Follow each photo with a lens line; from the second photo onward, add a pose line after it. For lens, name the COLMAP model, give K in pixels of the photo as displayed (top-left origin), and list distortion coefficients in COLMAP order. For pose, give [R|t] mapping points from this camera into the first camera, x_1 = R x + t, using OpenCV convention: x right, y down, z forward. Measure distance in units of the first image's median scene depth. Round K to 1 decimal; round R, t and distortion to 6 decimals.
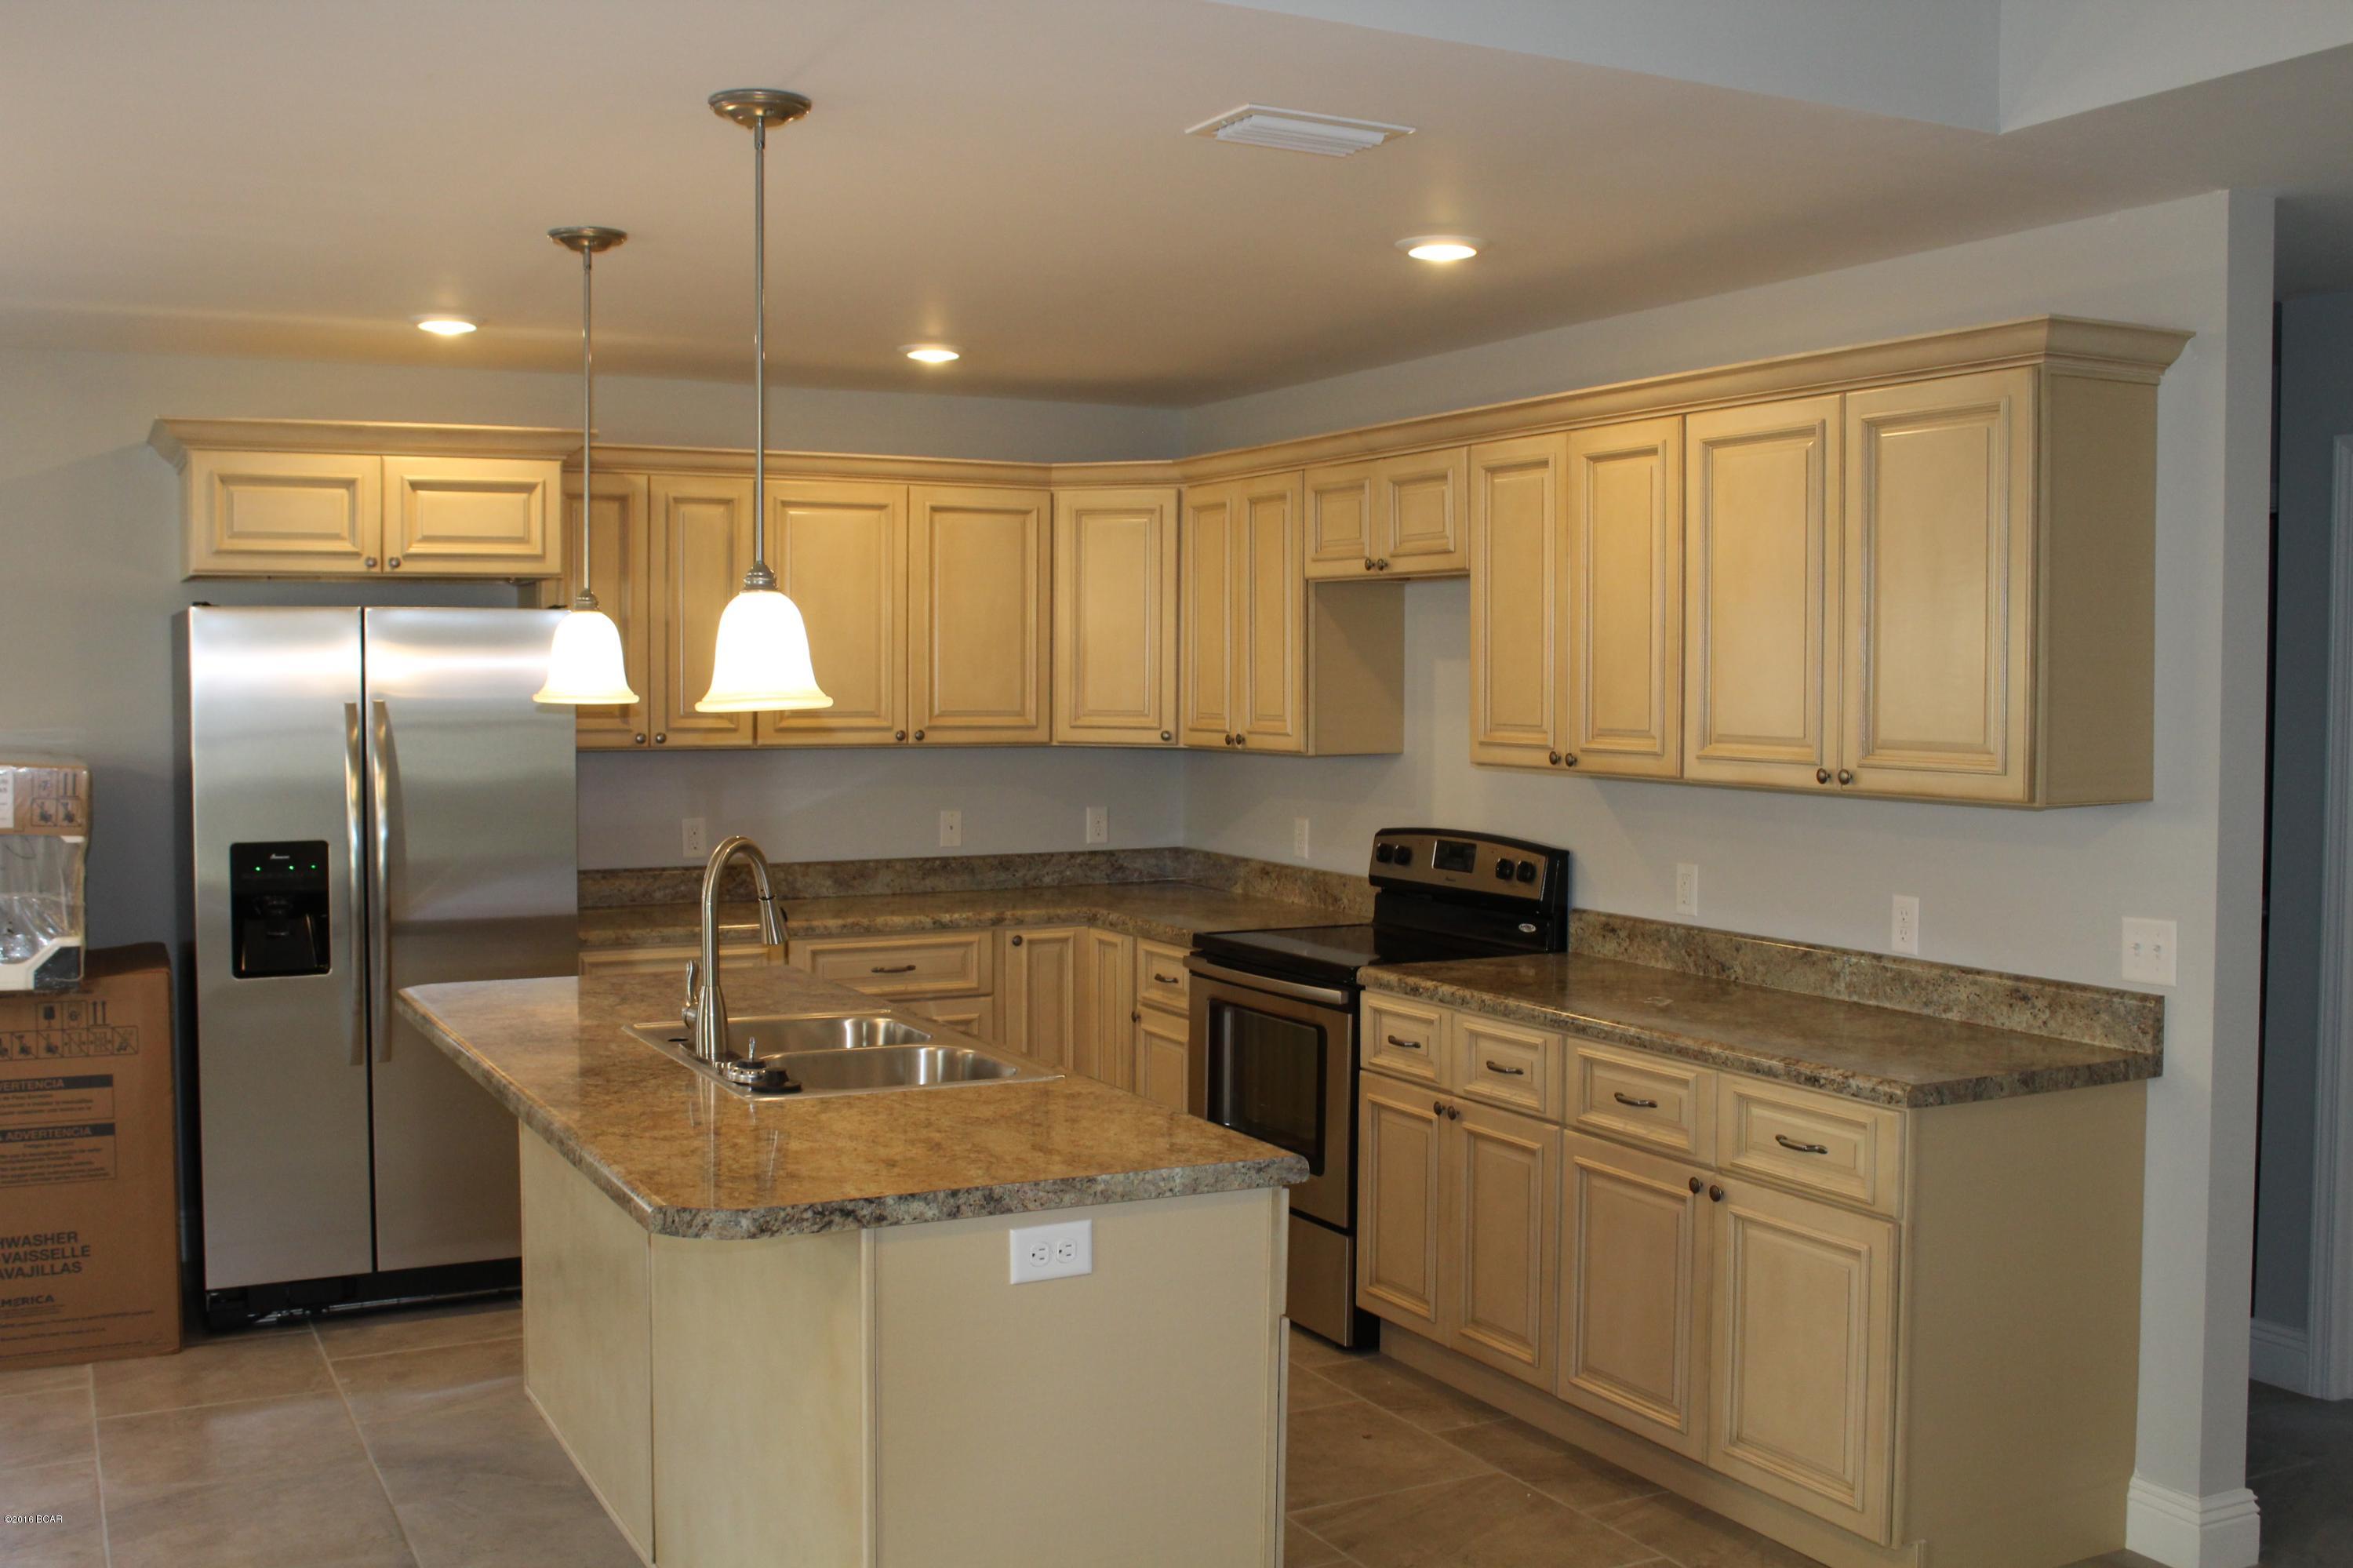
lens RADIAL K [[2306.3, 0, 1169.4], [0, 2306.3, 764.0], [0, 0, 1]] dist [-0.094615, 0.000000]
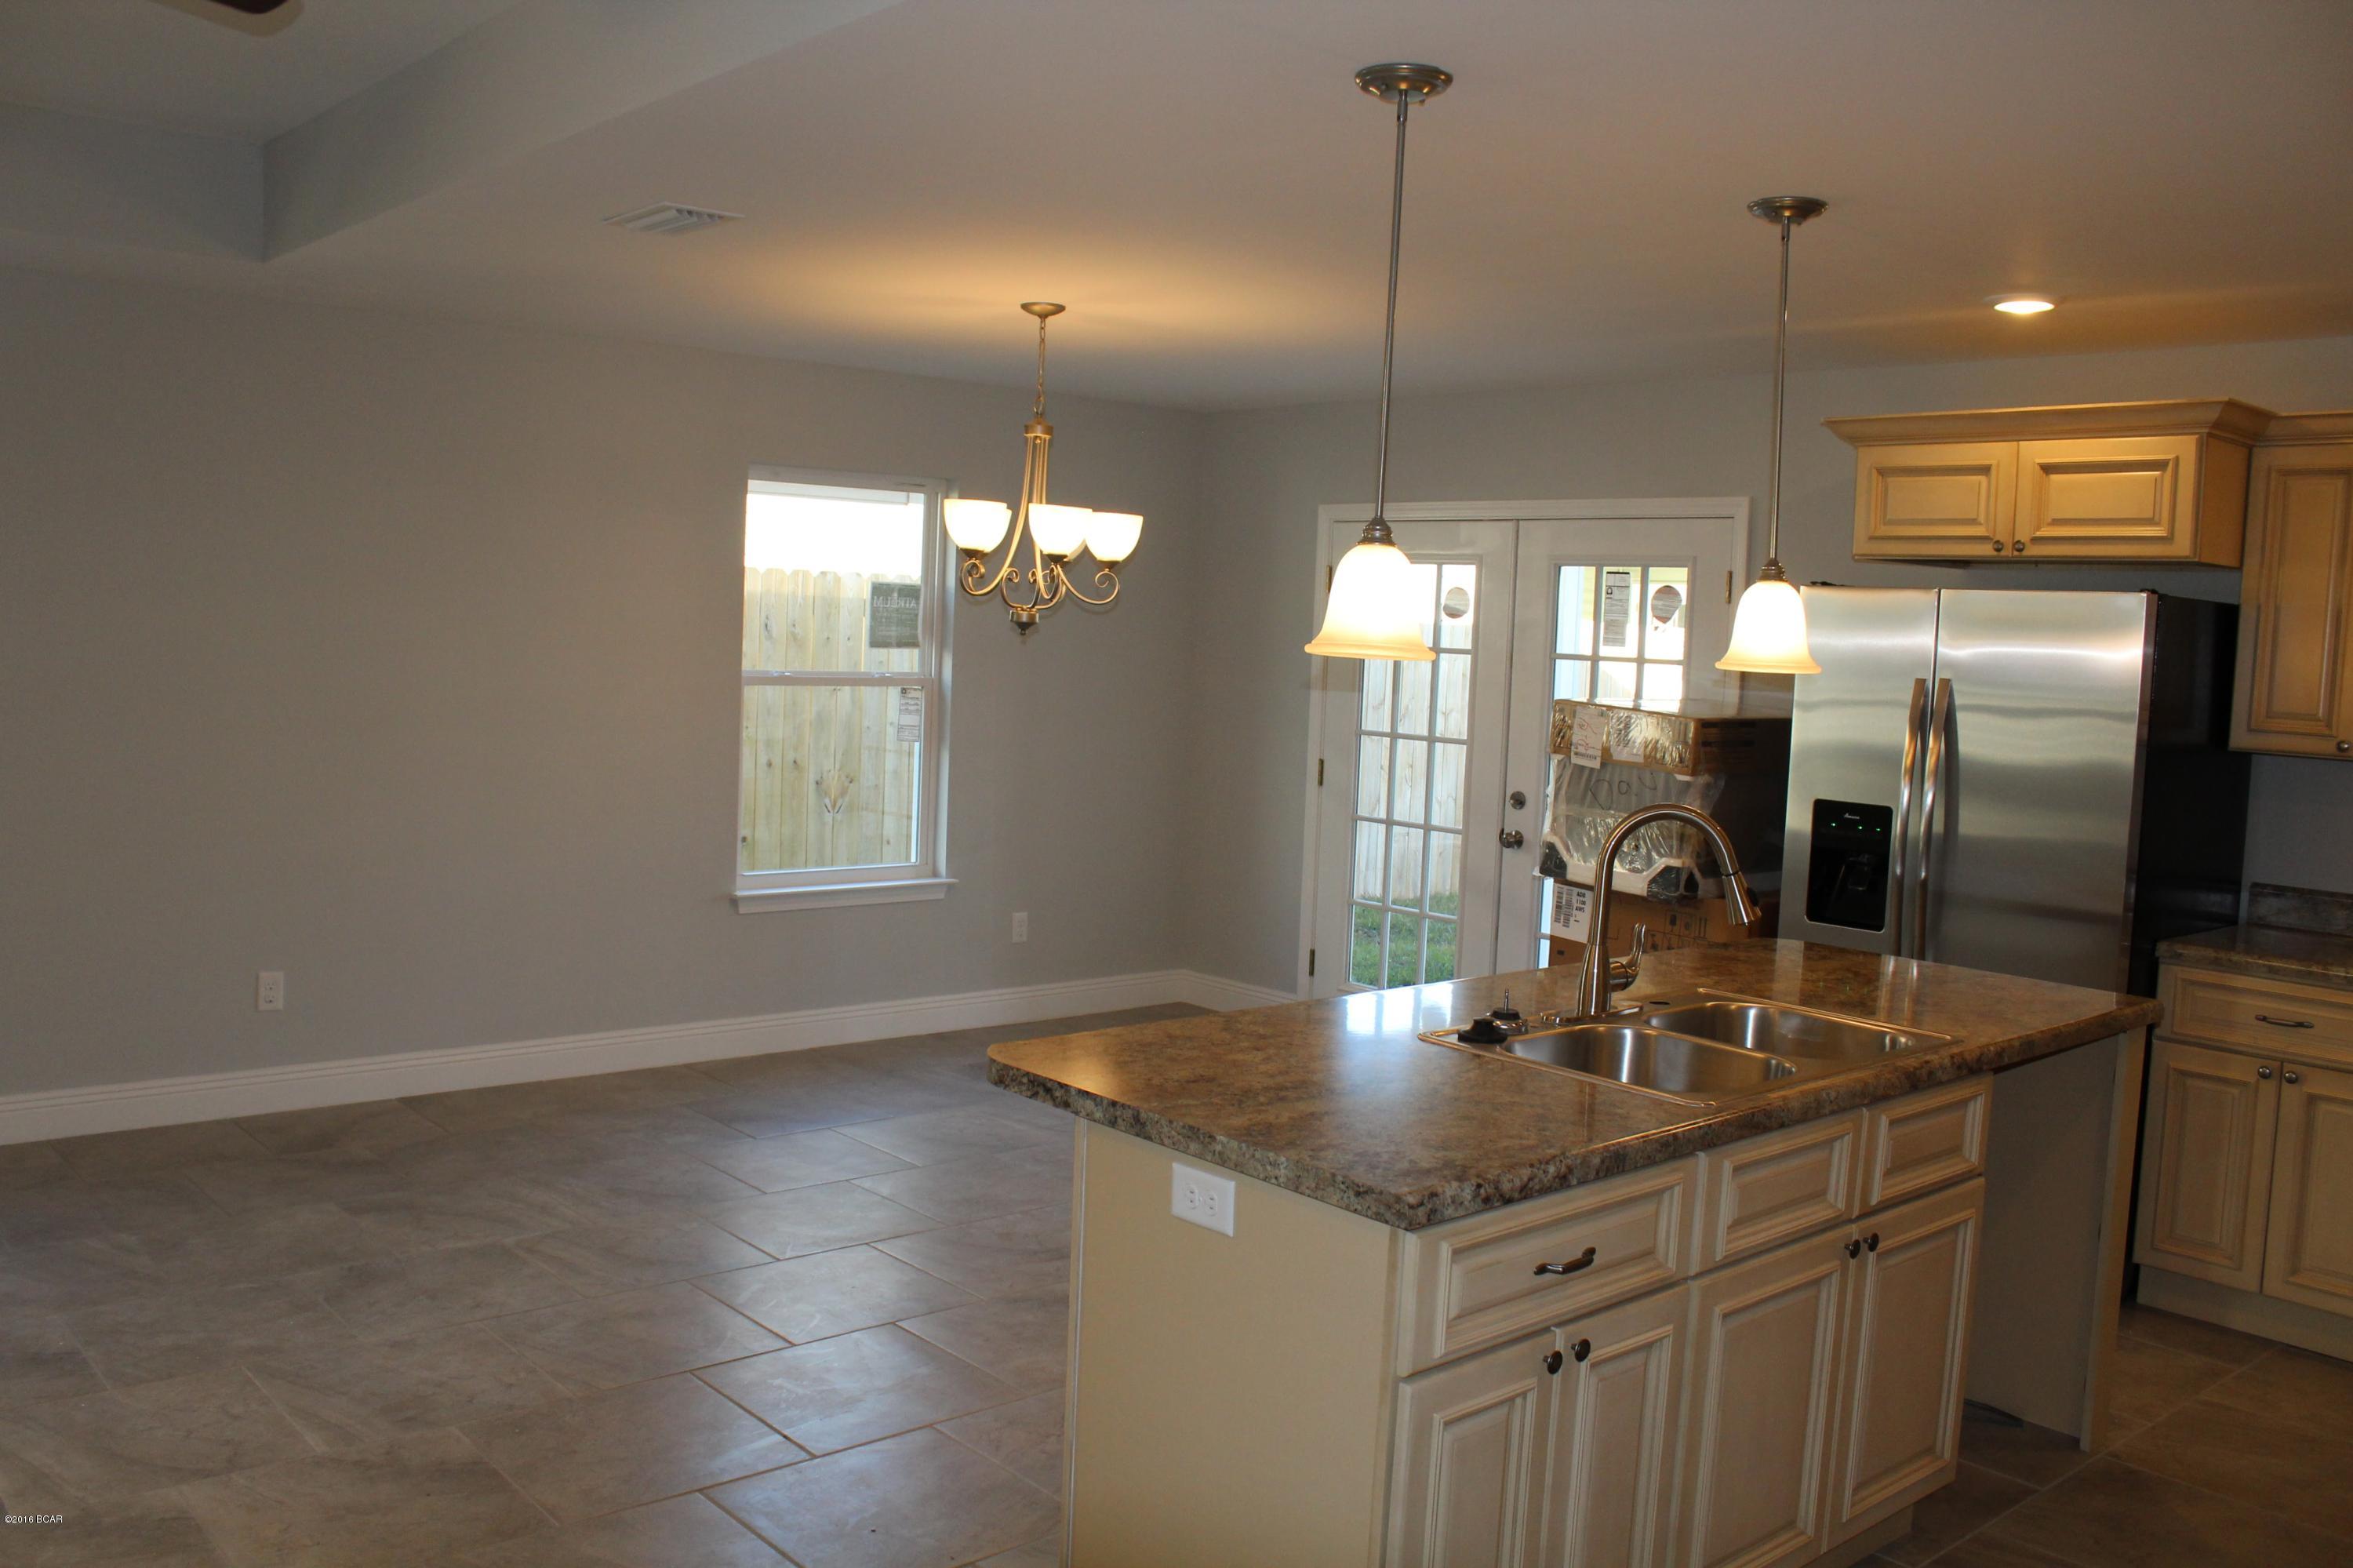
lens RADIAL K [[2026.2, 0, 1154.4], [0, 2026.2, 775.0], [0, 0, 1]] dist [-0.145736, 0.141518]
pose [[0.239483, 0.085020, -0.967171, 0.430373], [-0.082121, 0.994363, 0.067076, -0.014672], [0.967421, 0.063362, 0.245115, 0.422552]]
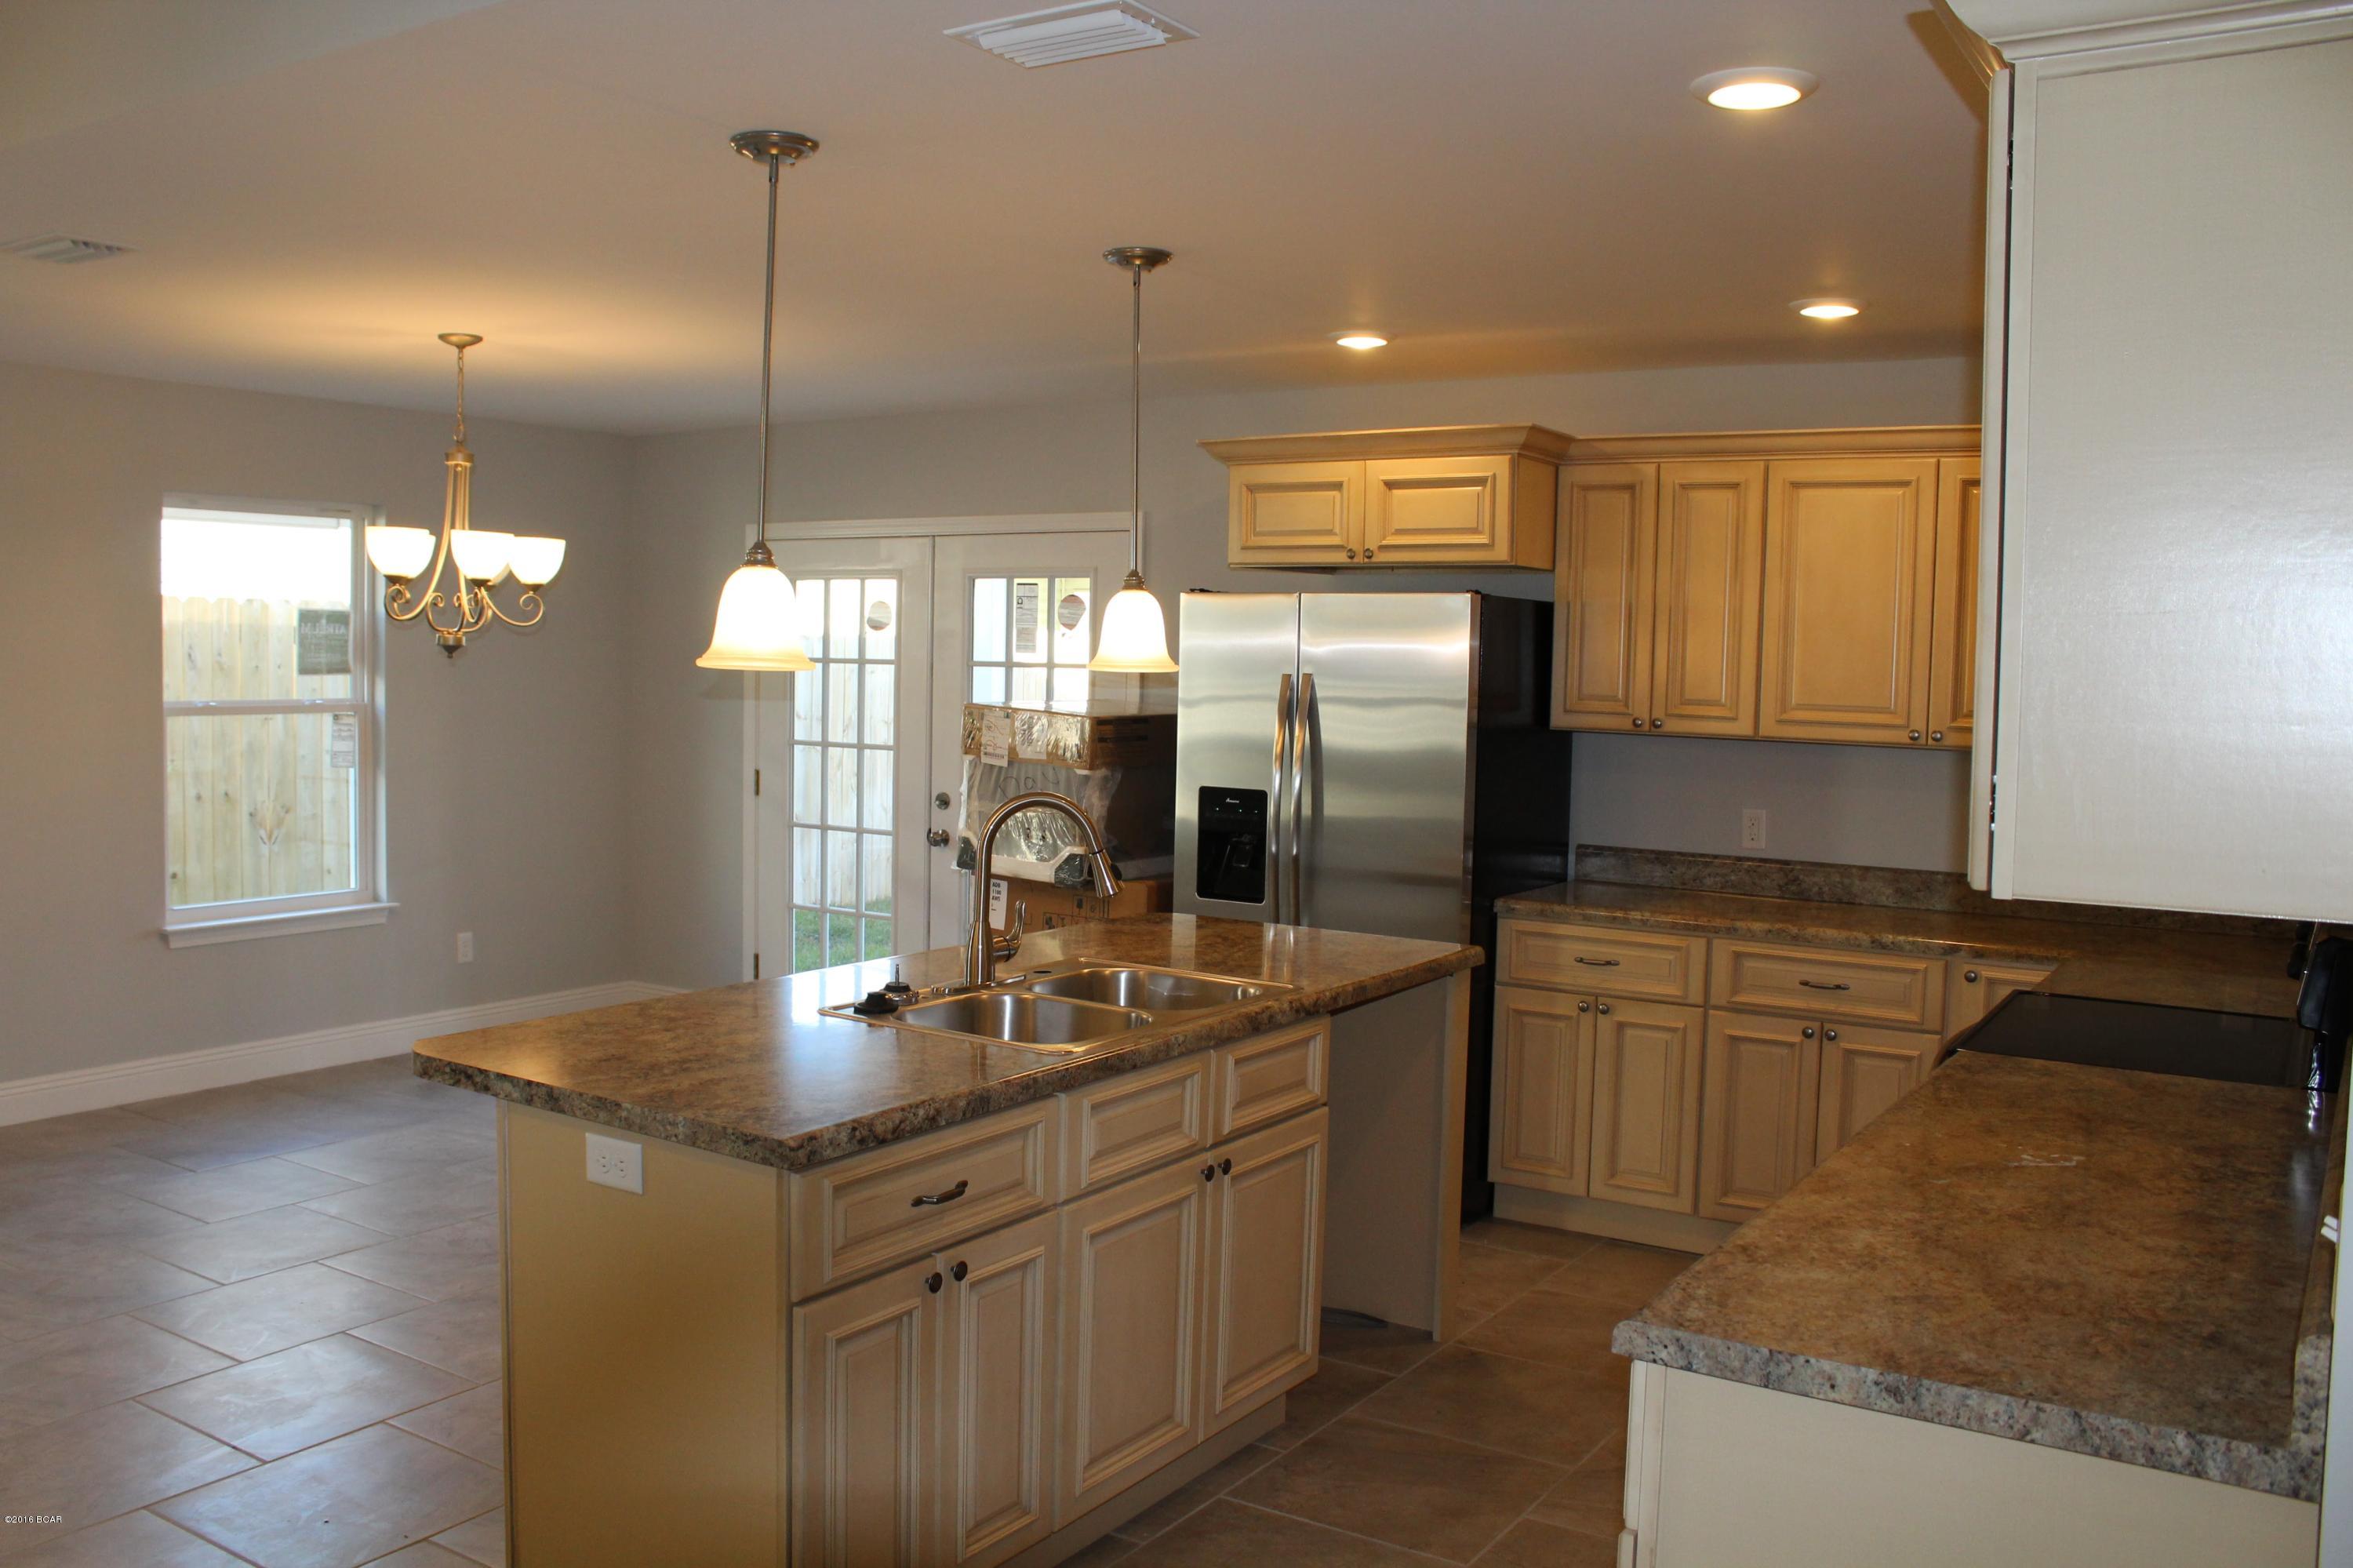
lens RADIAL K [[2026.2, 0, 1143.3], [0, 2026.2, 781.0], [0, 0, 1]] dist [-0.145736, 0.141518]
pose [[0.478751, 0.067782, -0.875330, 0.499000], [-0.056899, 0.997315, 0.046107, -0.015503], [0.876105, 0.027731, 0.481322, 0.423792]]
